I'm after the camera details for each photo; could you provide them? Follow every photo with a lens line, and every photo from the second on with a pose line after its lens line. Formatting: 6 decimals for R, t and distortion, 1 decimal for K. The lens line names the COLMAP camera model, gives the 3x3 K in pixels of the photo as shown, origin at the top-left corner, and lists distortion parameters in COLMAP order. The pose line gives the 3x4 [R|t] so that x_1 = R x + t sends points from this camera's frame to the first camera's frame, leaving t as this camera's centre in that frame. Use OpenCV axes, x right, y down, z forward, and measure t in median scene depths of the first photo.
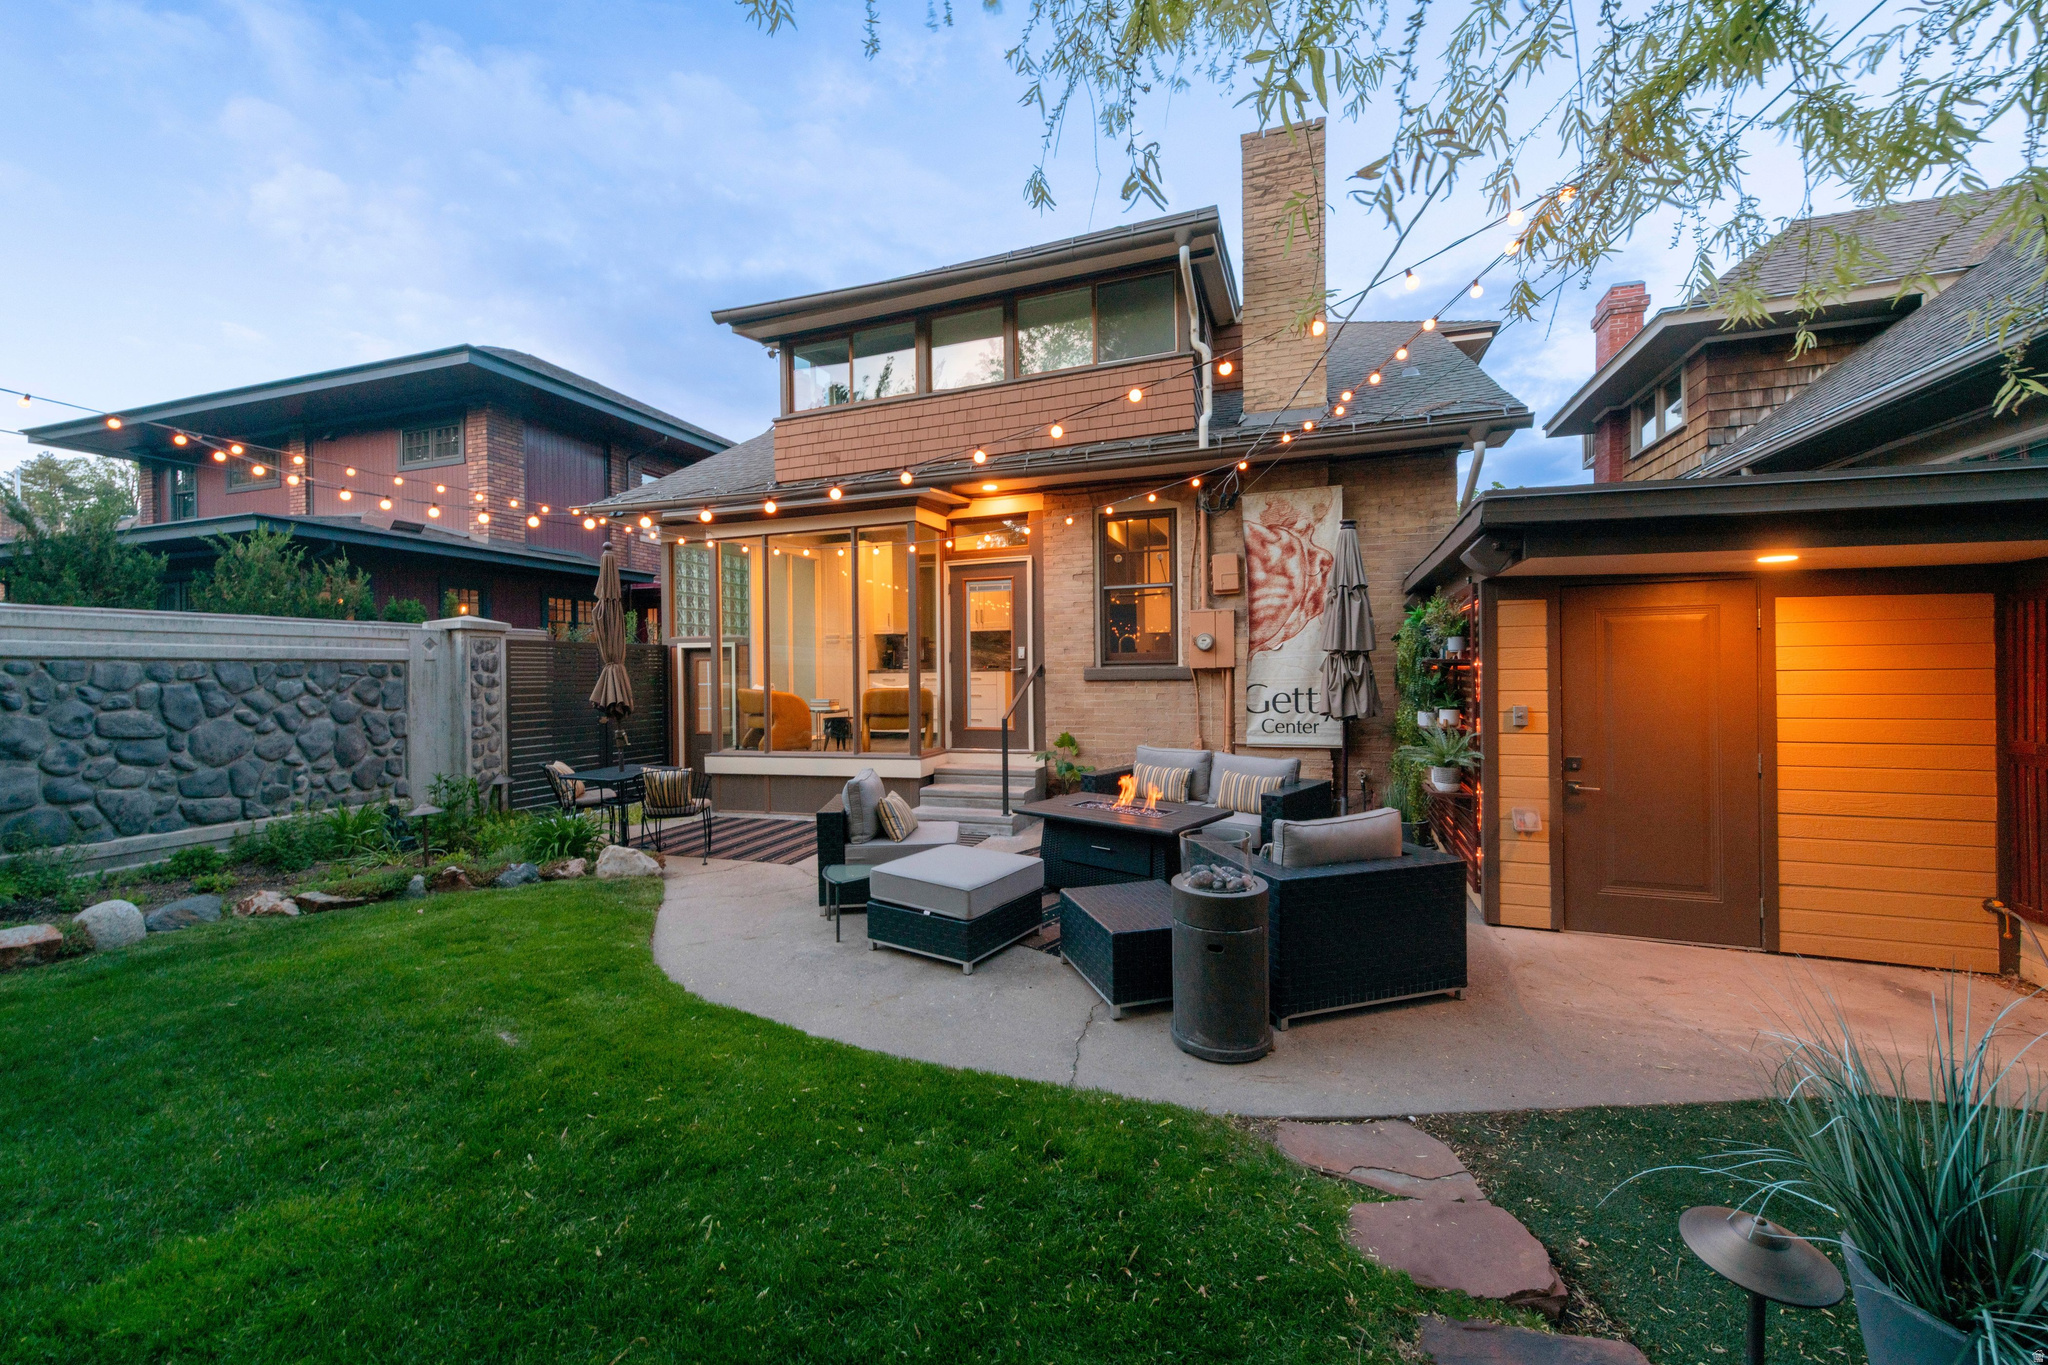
lens RADIAL K [[779.0, 0, 1024.0], [0, 779.0, 682.5], [0, 0, 1]] dist [-0.007899, -0.000311]
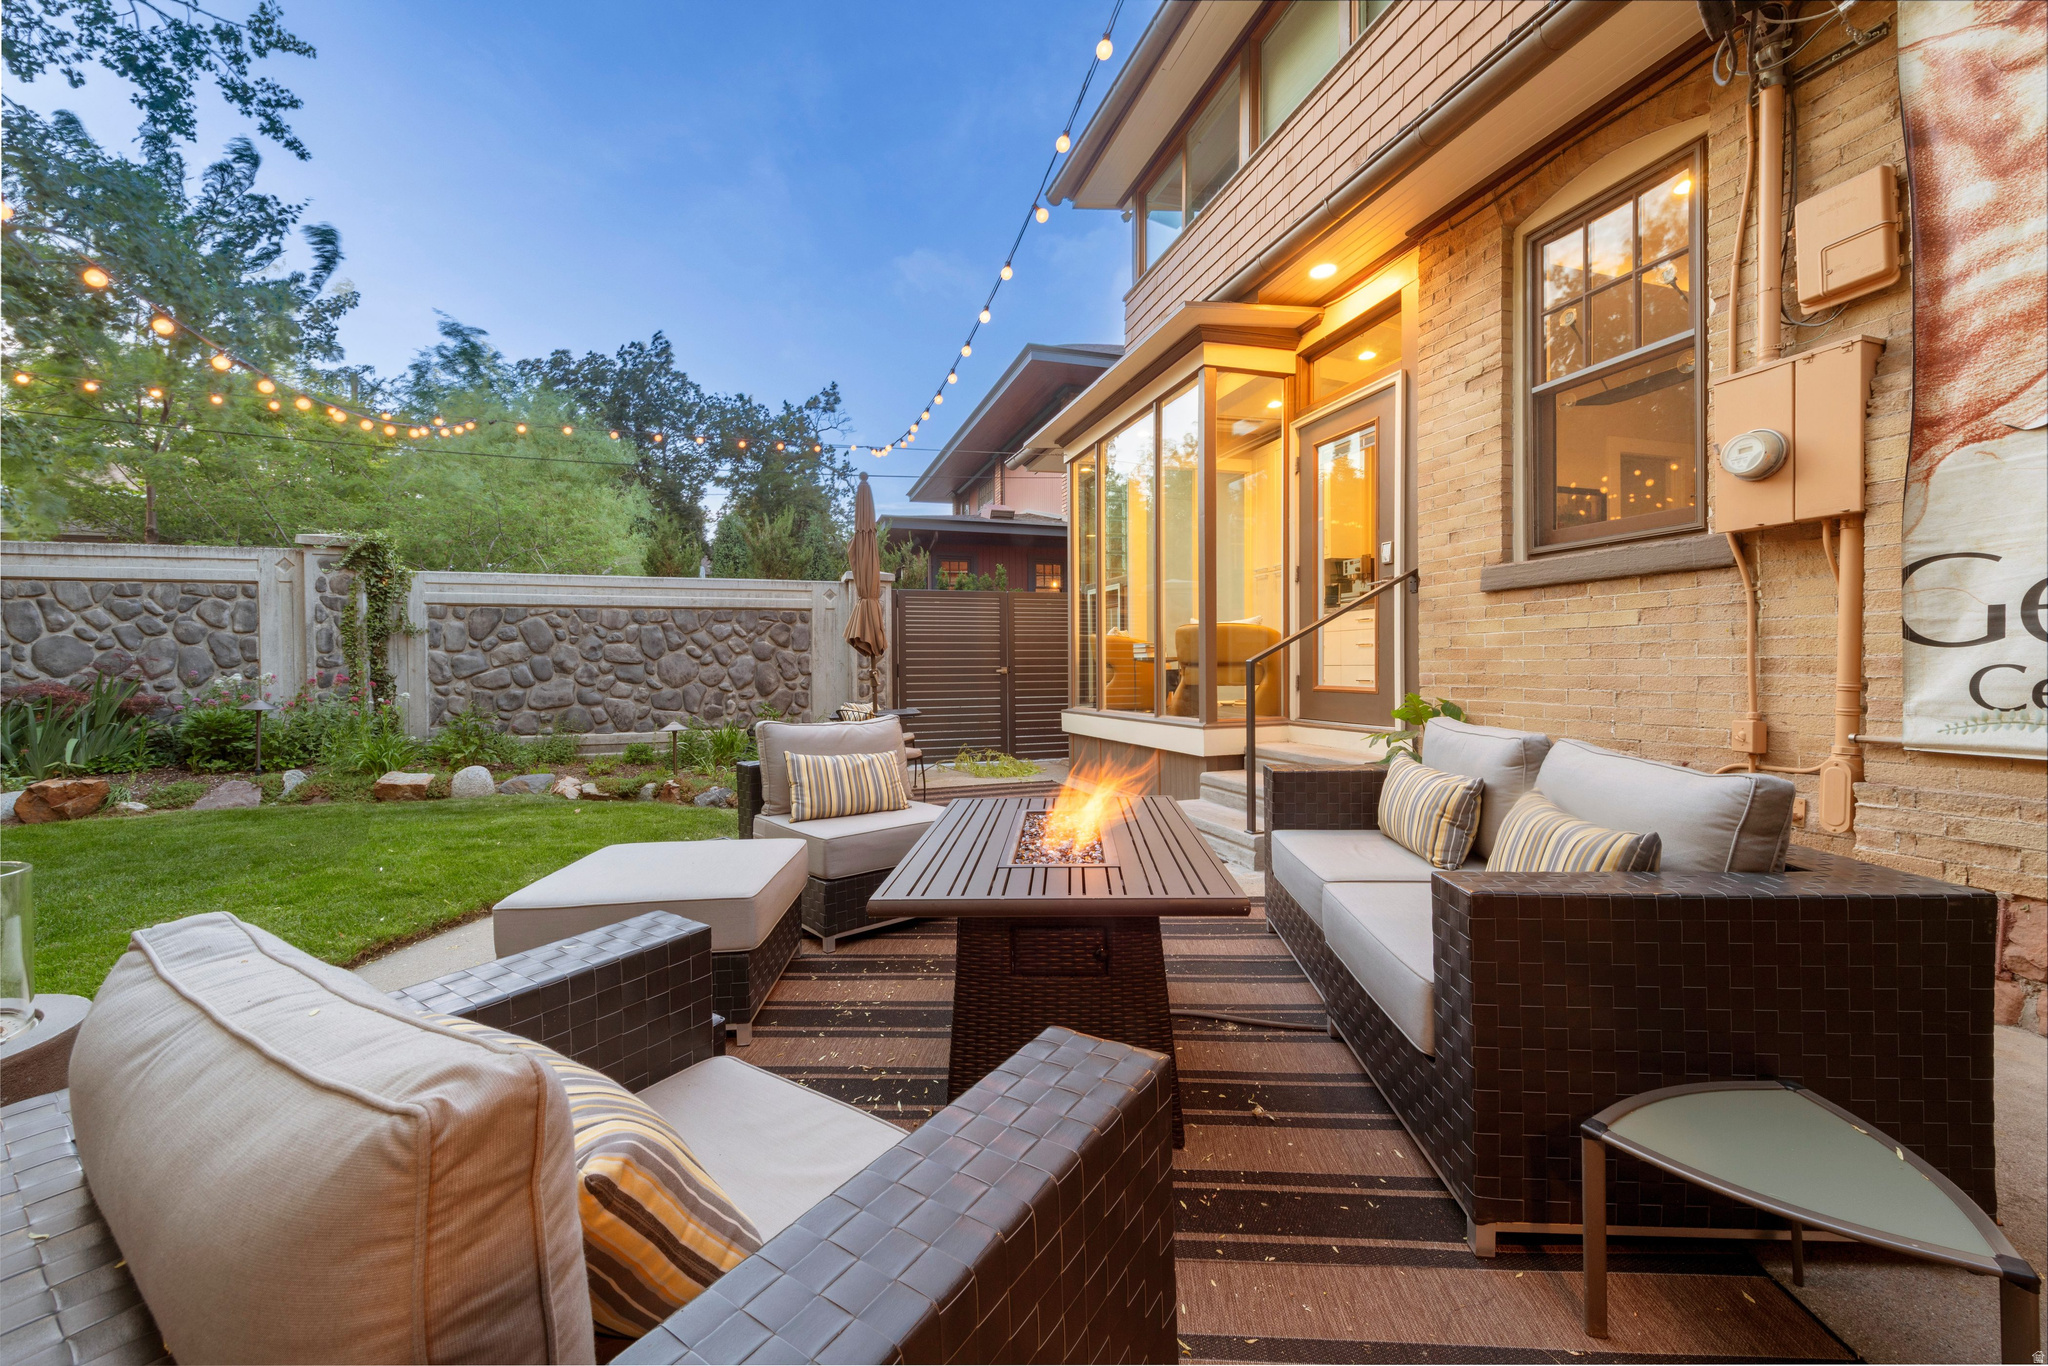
lens RADIAL K [[779.0, 0, 1024.0], [0, 779.0, 683.0], [0, 0, 1]] dist [-0.007899, -0.000311]
pose [[0.616976, 0.024907, -0.786588, 0.342828], [-0.008826, 0.999655, 0.024730, 0.054212], [0.786932, -0.008315, 0.616983, 0.564359]]
